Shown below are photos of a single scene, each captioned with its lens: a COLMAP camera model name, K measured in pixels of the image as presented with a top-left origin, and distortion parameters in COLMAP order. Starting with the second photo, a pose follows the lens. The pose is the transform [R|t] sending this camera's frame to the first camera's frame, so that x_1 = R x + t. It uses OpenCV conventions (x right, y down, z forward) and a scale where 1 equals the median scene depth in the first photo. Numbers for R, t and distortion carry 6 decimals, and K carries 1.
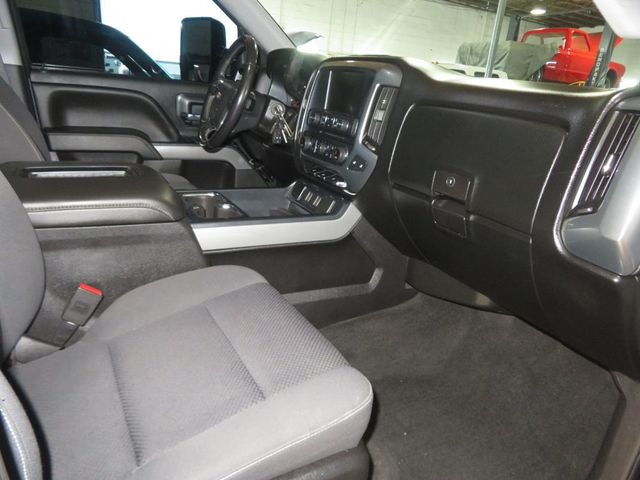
lens RADIAL K [[459.7, 0, 320.0], [0, 459.7, 240.0], [0, 0, 1]] dist [-0.033793, 0.024872]
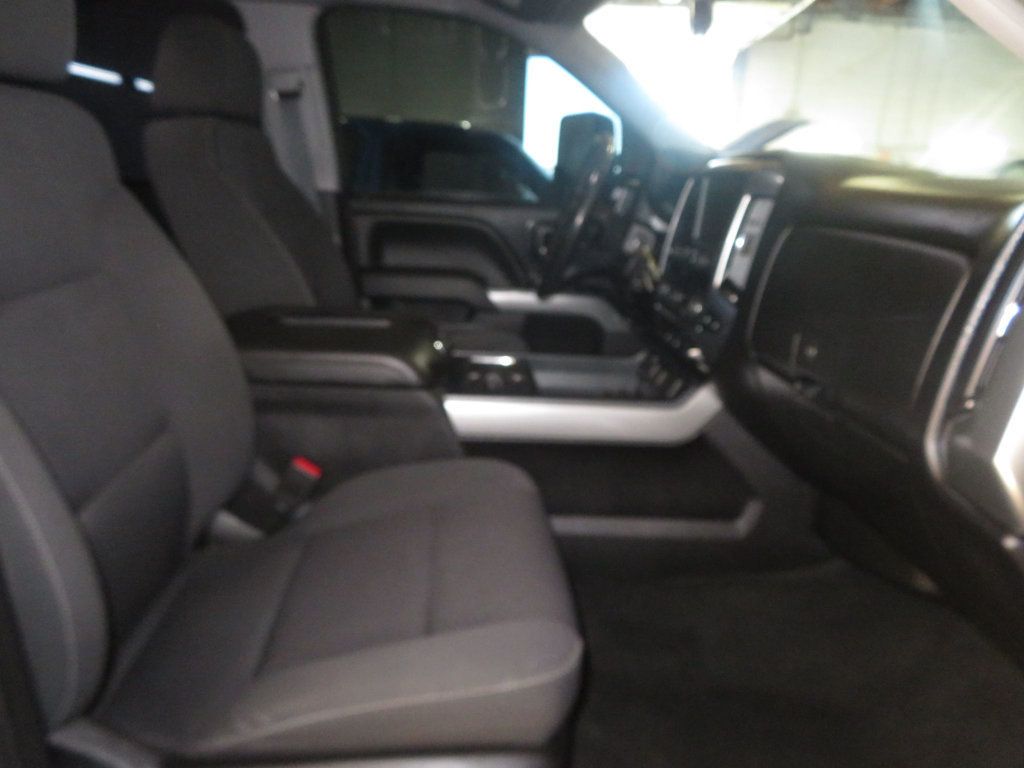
lens RADIAL K [[735.6, 0, 512.0], [0, 735.6, 384.0], [0, 0, 1]] dist [-0.033793, 0.024872]
pose [[0.889691, 0.067291, -0.451578, 0.270523], [-0.106964, 0.992273, -0.062878, 0.006475], [0.443857, 0.104244, 0.890013, 0.013607]]
